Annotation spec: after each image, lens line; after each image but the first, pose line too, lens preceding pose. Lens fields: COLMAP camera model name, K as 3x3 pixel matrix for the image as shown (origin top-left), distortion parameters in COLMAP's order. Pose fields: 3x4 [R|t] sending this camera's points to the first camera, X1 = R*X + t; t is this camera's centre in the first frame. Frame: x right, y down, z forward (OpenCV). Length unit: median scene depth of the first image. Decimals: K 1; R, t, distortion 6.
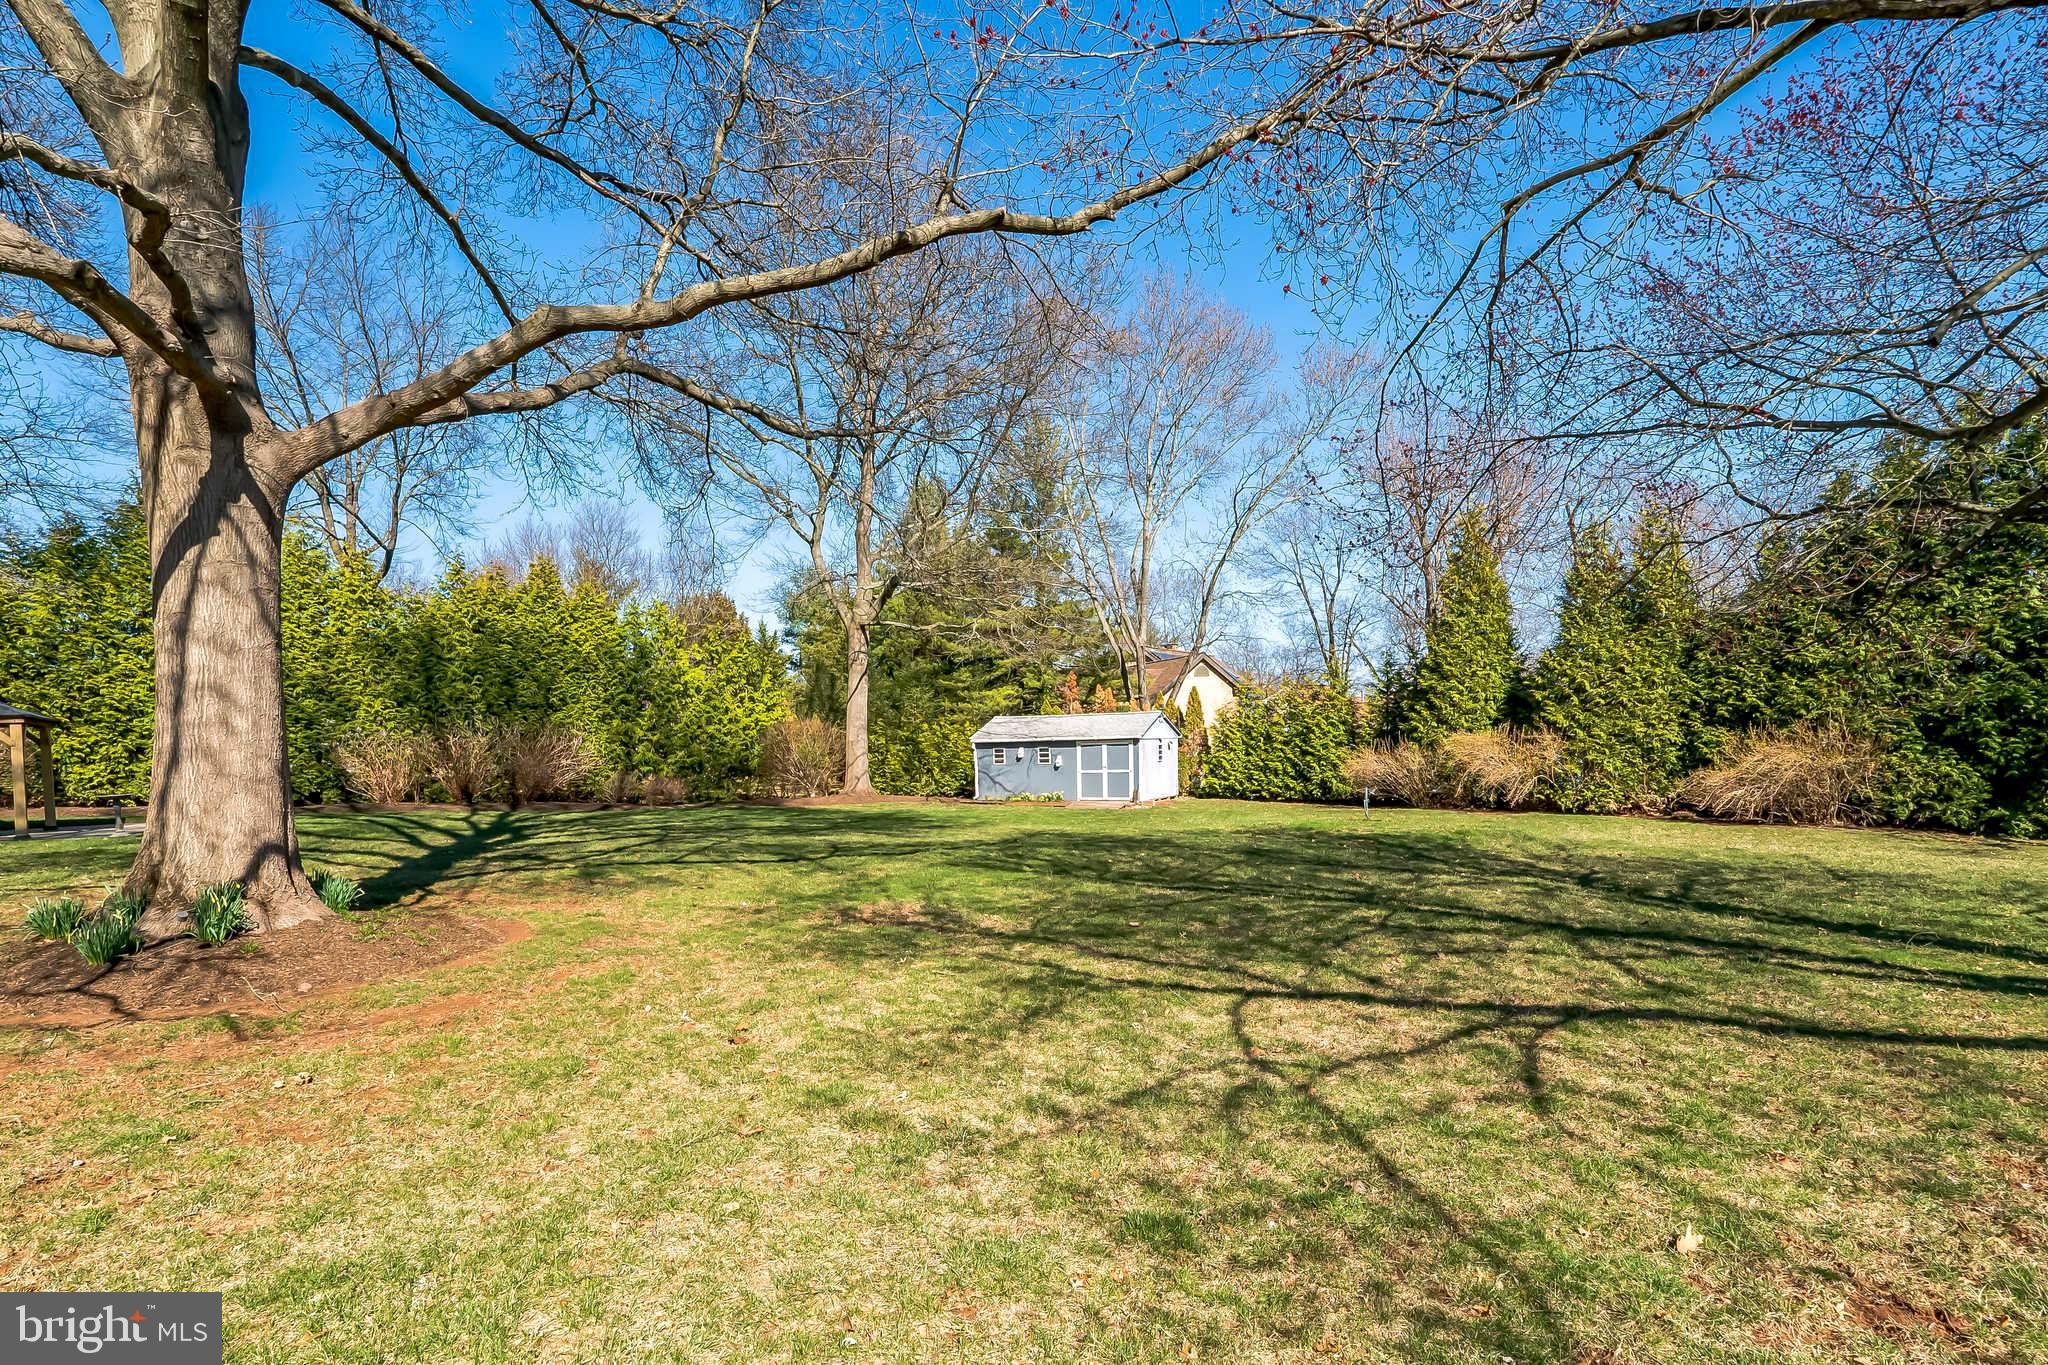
lens RADIAL K [[1039.1, 0, 1006.6], [0, 1039.1, 772.3], [0, 0, 1]] dist [0.003181, 0.001004]
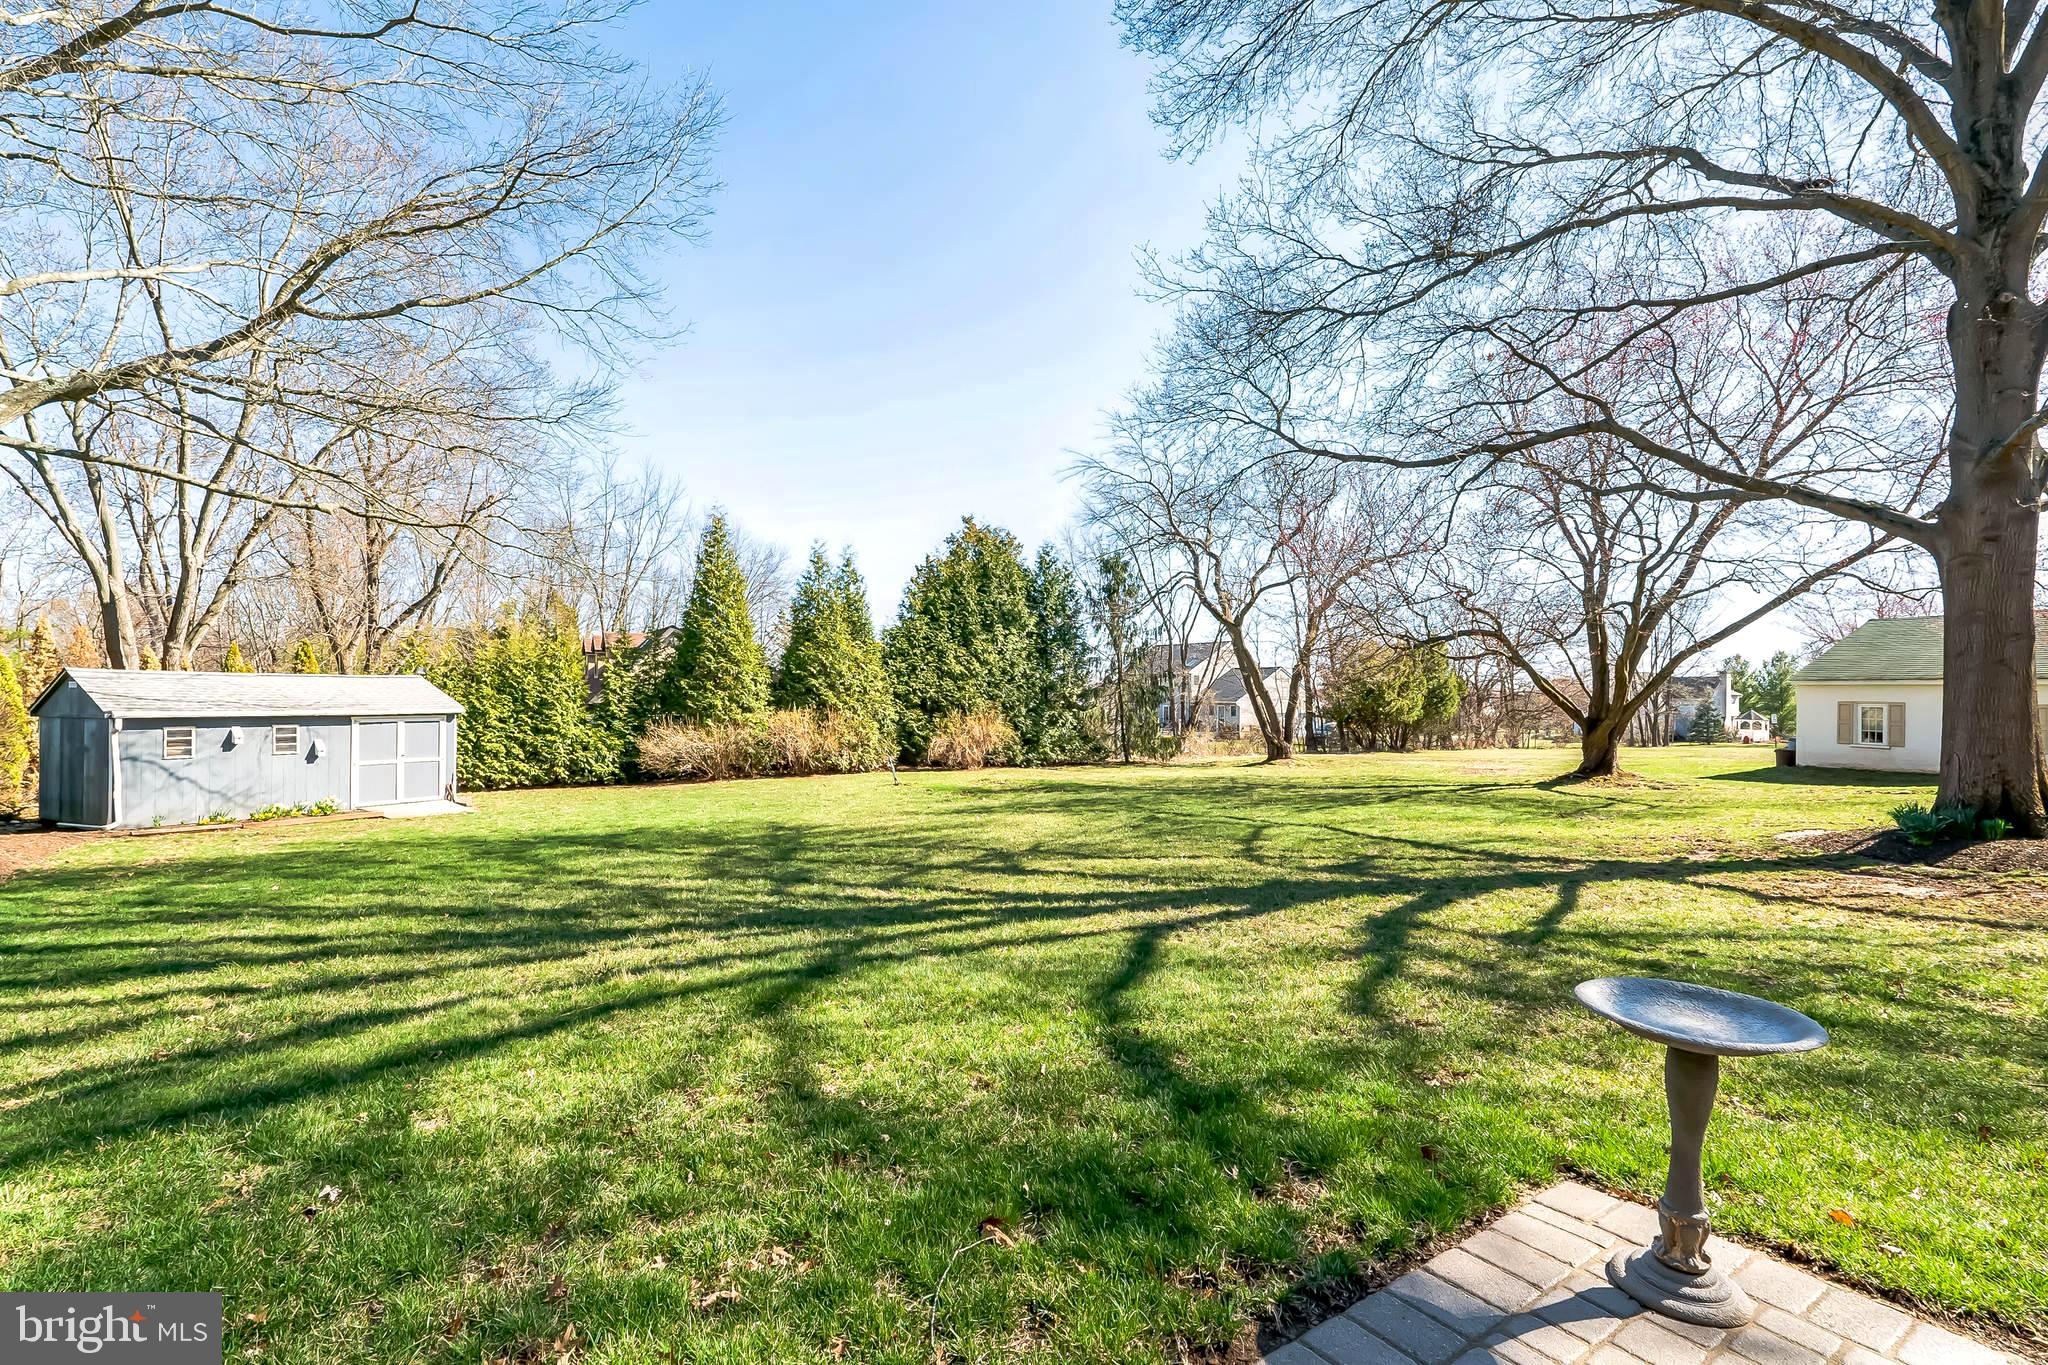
lens RADIAL K [[964.1, 0, 995.2], [0, 964.1, 659.3], [0, 0, 1]] dist [0.000553, -0.000121]
pose [[0.052768, 0.066813, 0.996369, -1.562822], [0.030367, 0.997190, -0.068477, -0.035945], [-0.998145, 0.033870, 0.050591, 1.726394]]
